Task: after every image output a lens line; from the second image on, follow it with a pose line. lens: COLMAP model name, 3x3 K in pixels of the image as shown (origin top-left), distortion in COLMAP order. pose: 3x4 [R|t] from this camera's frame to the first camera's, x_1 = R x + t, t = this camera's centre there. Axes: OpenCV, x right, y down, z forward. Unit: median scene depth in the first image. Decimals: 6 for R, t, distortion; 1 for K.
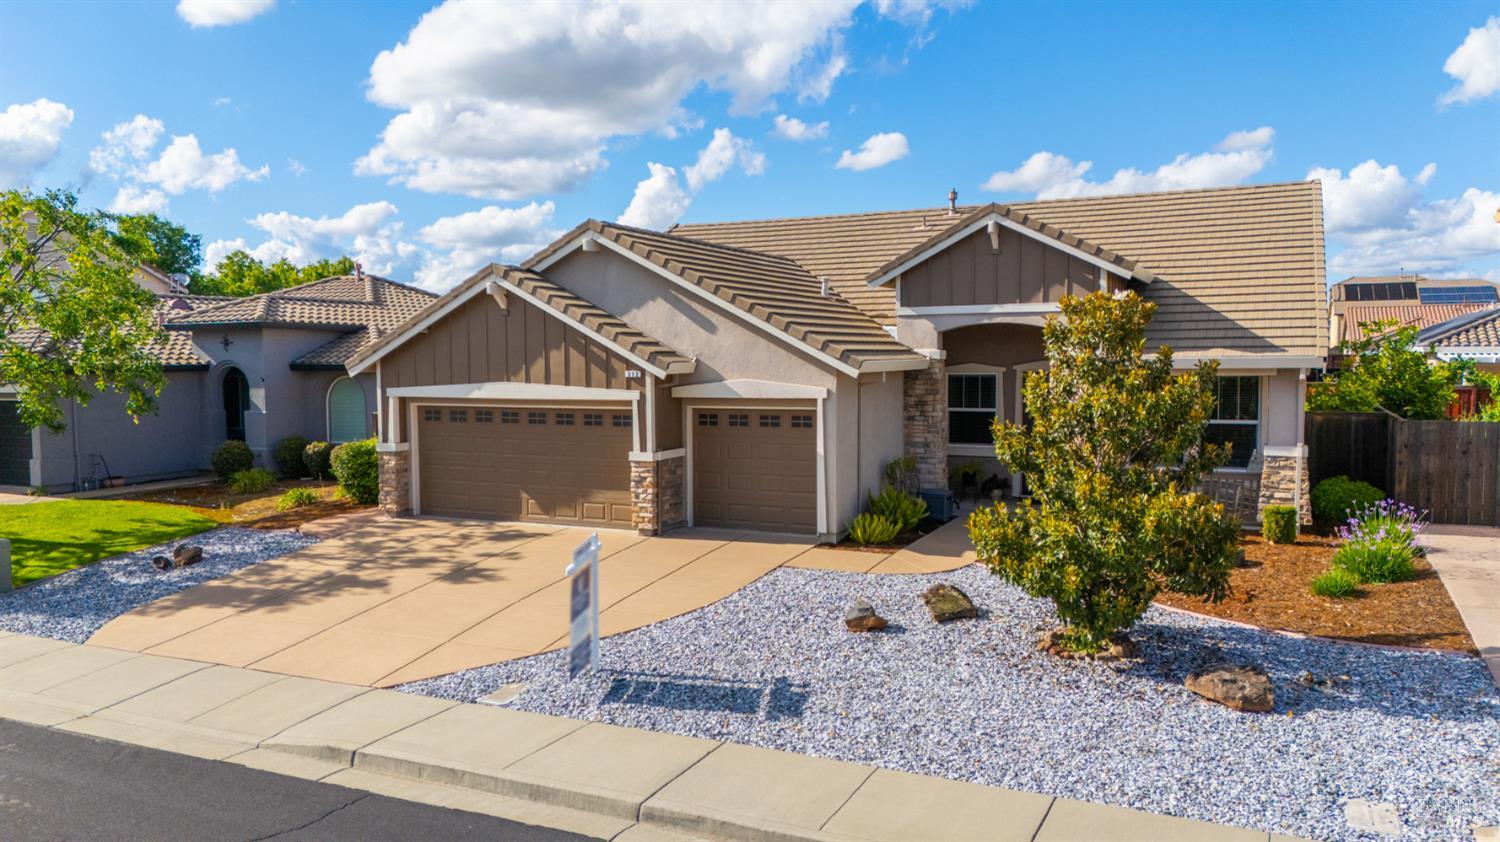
lens RADIAL K [[1096.1, 0, 747.4], [0, 1096.1, 422.2], [0, 0, 1]] dist [0.083084, -0.087322]
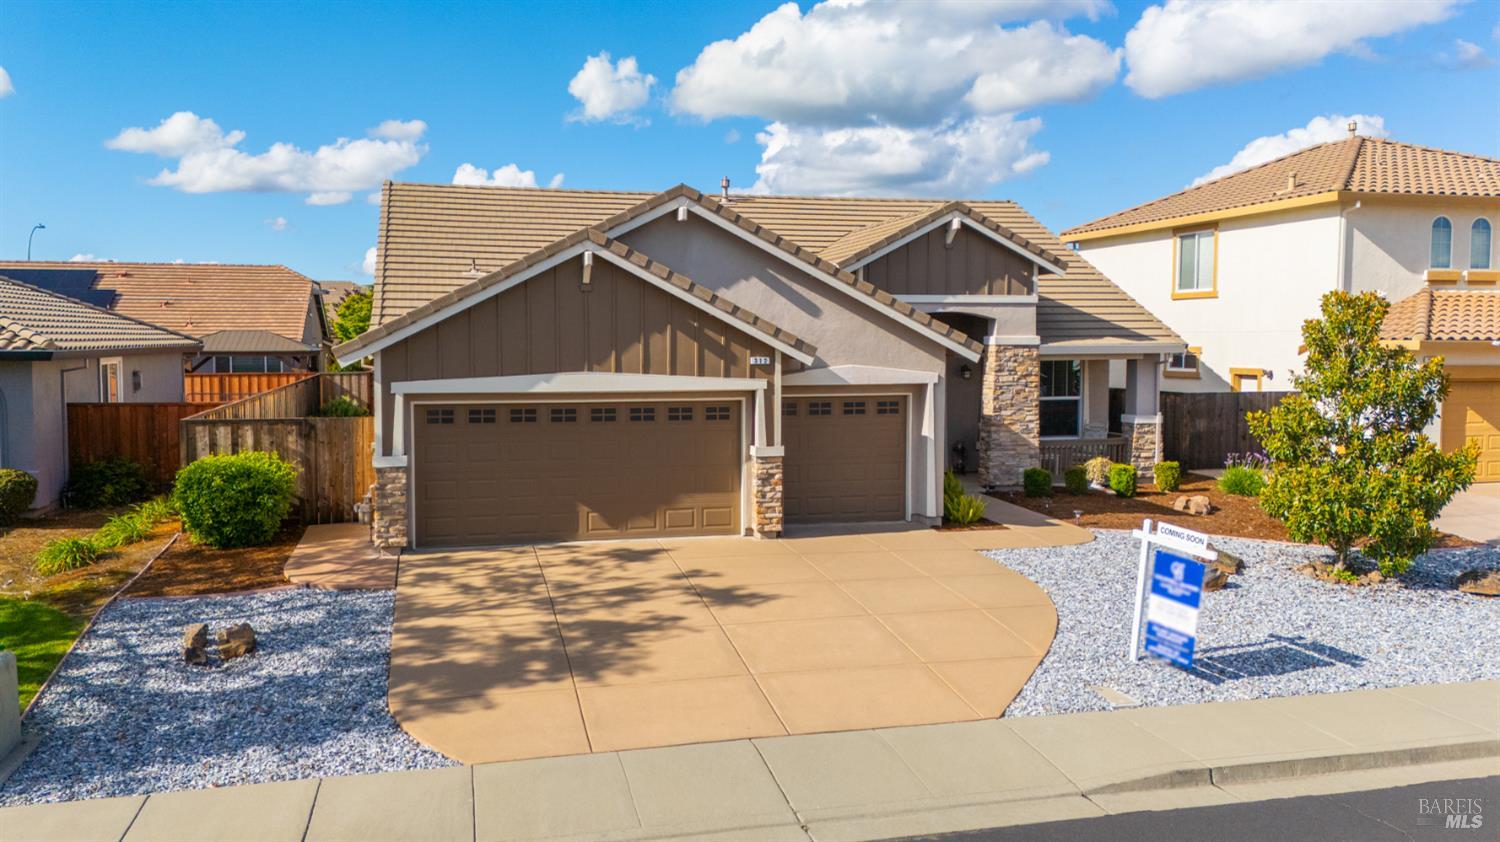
lens RADIAL K [[1154.6, 0, 710.4], [0, 1154.6, 402.0], [0, 0, 1]] dist [0.086033, -0.091895]
pose [[0.779086, -0.028173, 0.626284, -0.731656], [0.033947, 0.999420, 0.002729, -0.013968], [-0.625998, 0.019134, 0.779590, 0.282936]]
